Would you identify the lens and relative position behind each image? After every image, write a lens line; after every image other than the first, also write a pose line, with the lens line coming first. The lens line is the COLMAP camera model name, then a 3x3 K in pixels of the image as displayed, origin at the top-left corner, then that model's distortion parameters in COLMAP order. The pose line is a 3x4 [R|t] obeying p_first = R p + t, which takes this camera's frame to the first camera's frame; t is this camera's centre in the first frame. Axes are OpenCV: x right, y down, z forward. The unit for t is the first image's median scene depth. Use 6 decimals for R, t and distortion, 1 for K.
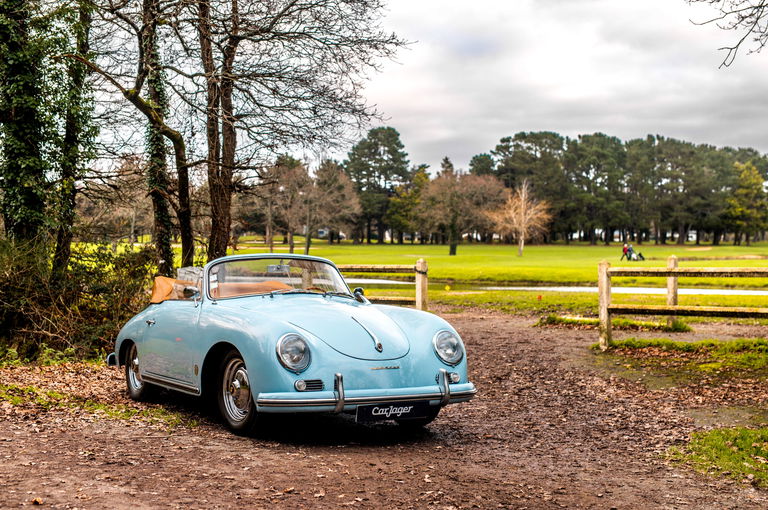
lens RADIAL K [[1063.0, 0, 386.2], [0, 1063.0, 242.0], [0, 0, 1]] dist [0.006389, 0.000000]
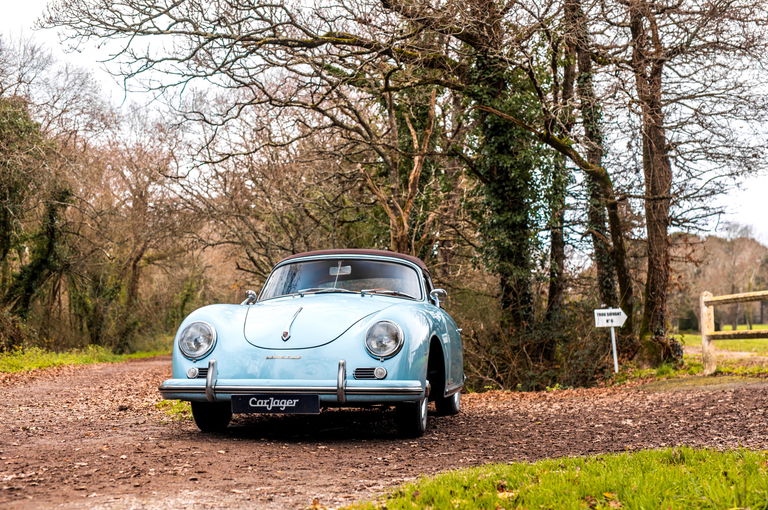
lens RADIAL K [[1063.0, 0, 394.9], [0, 1063.0, 251.7], [0, 0, 1]] dist [0.006389, 0.000000]
pose [[0.754055, -0.073906, -0.652641, 0.691498], [0.027261, 0.996315, -0.081327, 0.107252], [0.656246, 0.043534, 0.753290, 0.377621]]
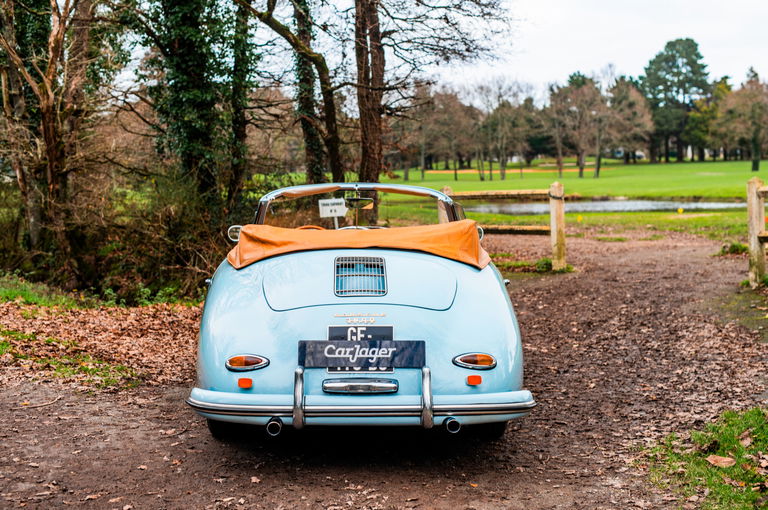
lens RADIAL K [[1063.0, 0, 388.2], [0, 1063.0, 255.9], [0, 0, 1]] dist [0.006389, 0.000000]
pose [[0.960657, -0.012061, -0.277475, 0.292352], [0.035621, 0.996156, 0.080023, 0.002774], [0.275444, -0.086758, 0.957394, 0.249702]]
